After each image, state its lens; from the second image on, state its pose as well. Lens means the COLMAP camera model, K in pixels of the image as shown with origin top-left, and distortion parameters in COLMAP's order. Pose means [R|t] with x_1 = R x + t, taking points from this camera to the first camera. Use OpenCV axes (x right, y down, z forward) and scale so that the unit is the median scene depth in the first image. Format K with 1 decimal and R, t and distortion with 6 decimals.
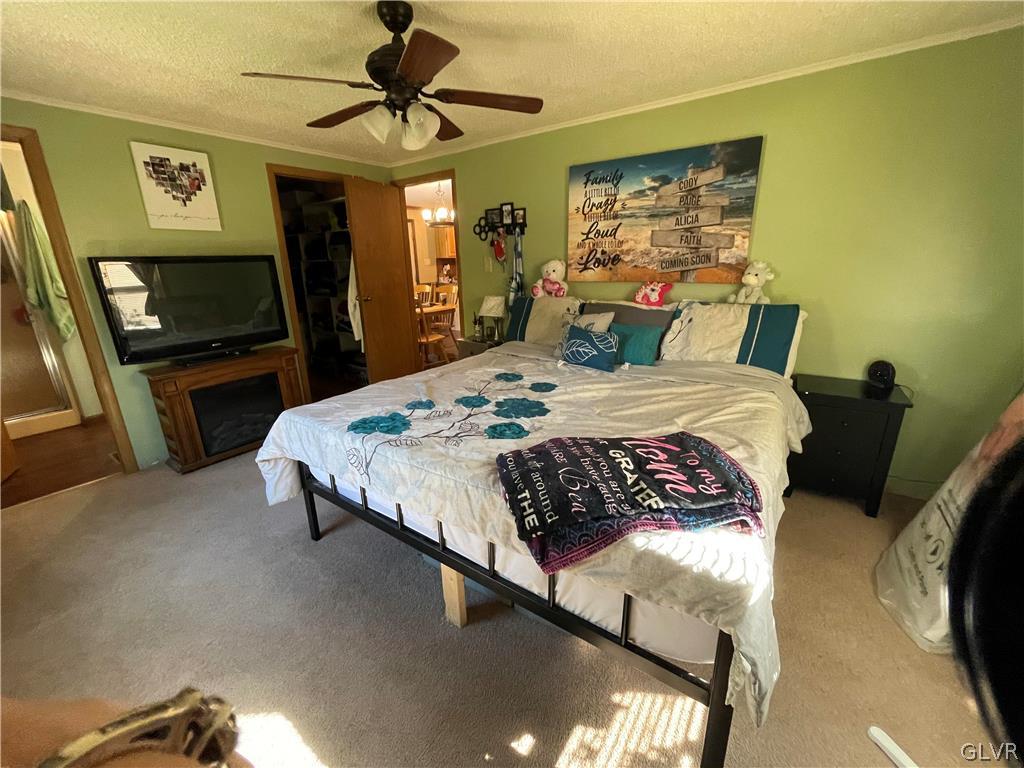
lens RADIAL K [[416.6, 0, 514.5], [0, 416.6, 384.6], [0, 0, 1]] dist [-0.006158, -0.000012]
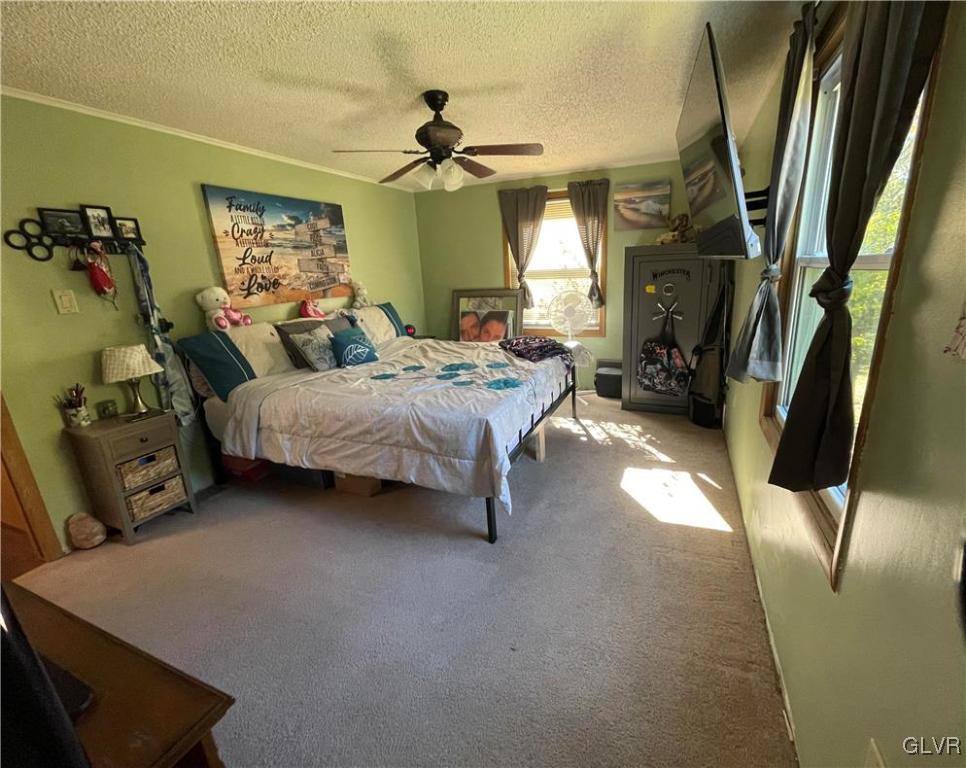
lens RADIAL K [[413.8, 0, 487.7], [0, 413.8, 382.4], [0, 0, 1]] dist [0.018194, 0.000438]
pose [[-0.189284, -0.234930, 0.953404, -0.987275], [0.336452, 0.896662, 0.287745, -0.200435], [-0.922481, 0.375241, -0.090681, 0.701290]]
